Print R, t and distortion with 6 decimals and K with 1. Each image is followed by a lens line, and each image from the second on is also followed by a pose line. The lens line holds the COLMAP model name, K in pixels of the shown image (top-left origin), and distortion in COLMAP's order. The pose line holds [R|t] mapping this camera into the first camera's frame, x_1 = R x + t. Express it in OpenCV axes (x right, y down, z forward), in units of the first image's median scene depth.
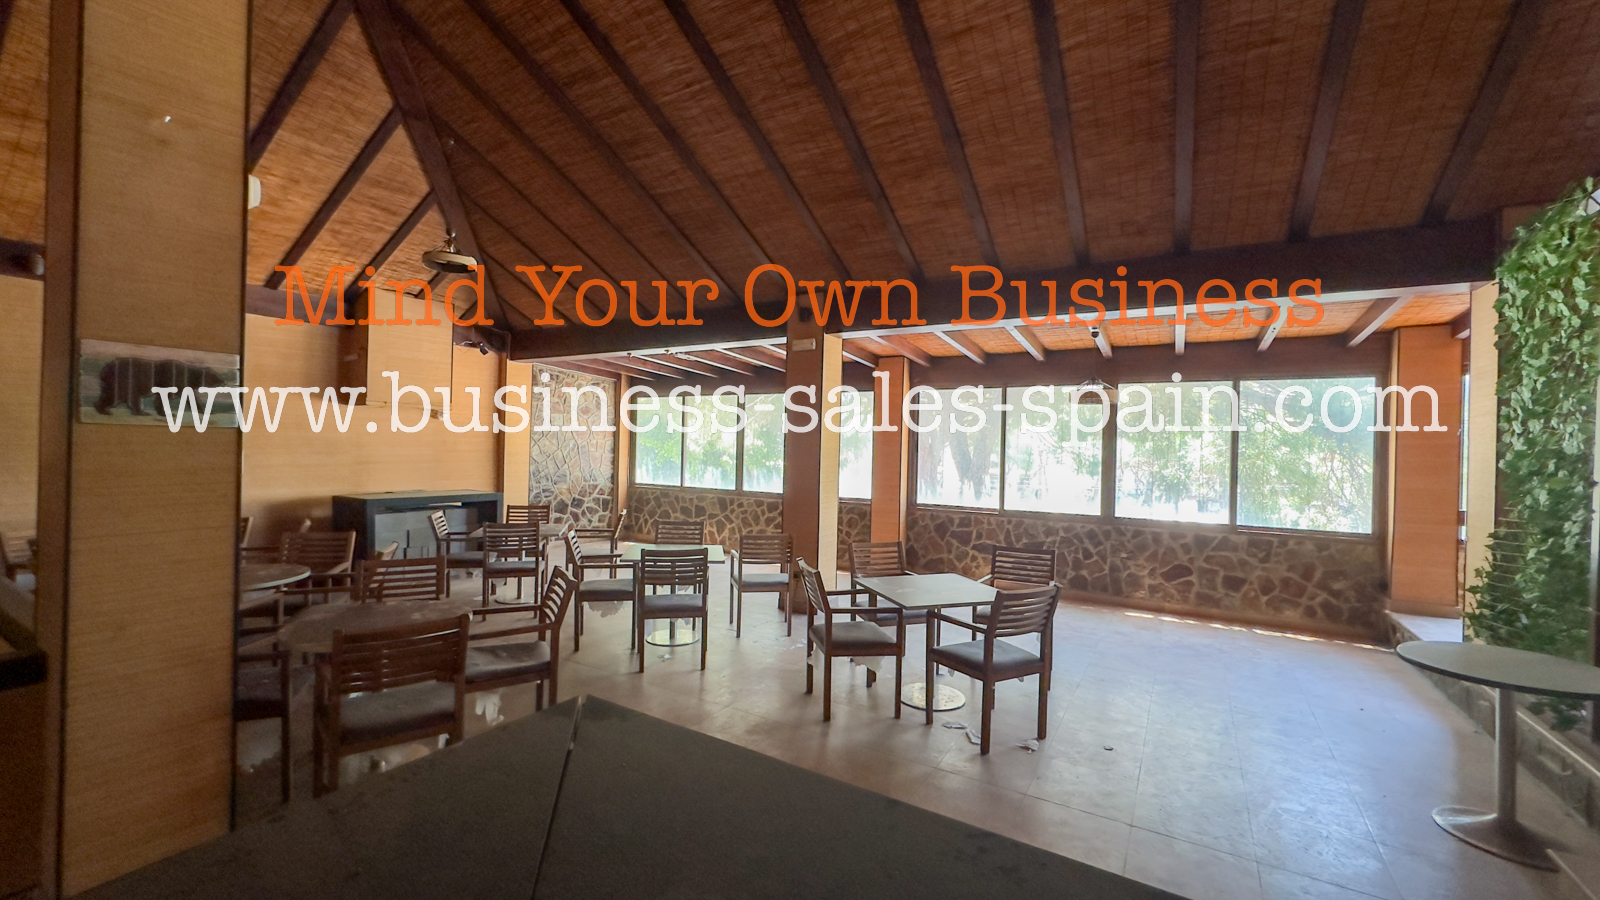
lens RADIAL K [[637.1, 0, 797.8], [0, 637.1, 448.1], [0, 0, 1]] dist [-0.001397, -0.000153]
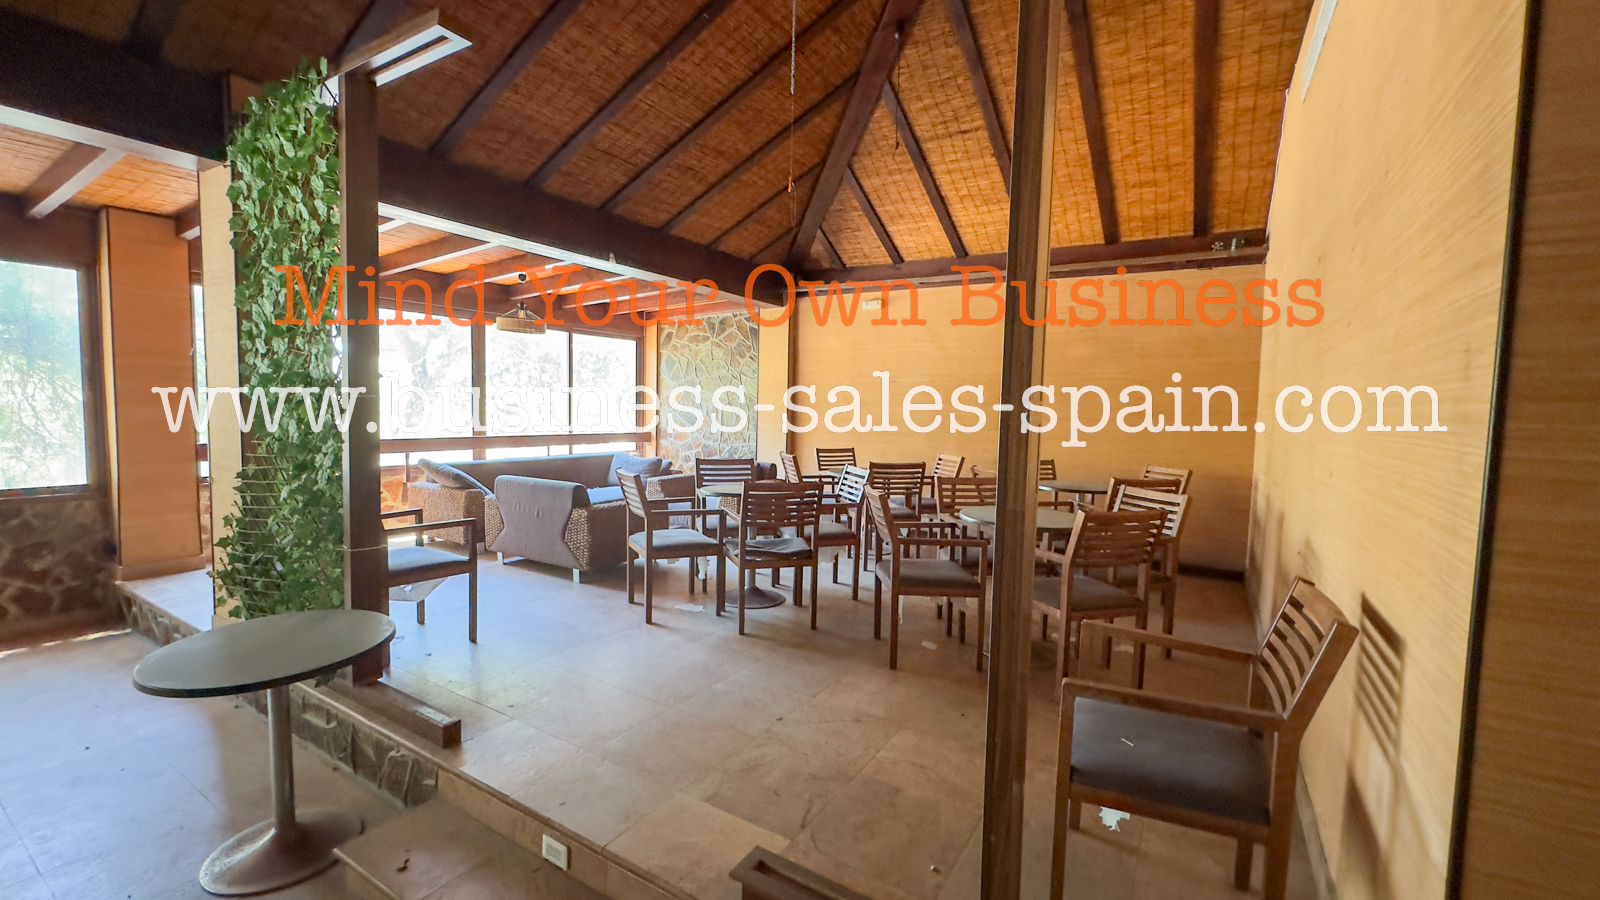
lens RADIAL K [[637.1, 0, 797.8], [0, 637.1, 448.1], [0, 0, 1]] dist [-0.001397, -0.000153]
pose [[0.004275, -0.090538, 0.995884, 0.278560], [-0.024442, 0.995586, 0.090616, 0.008289], [-0.999692, -0.024729, 0.002043, 0.280345]]
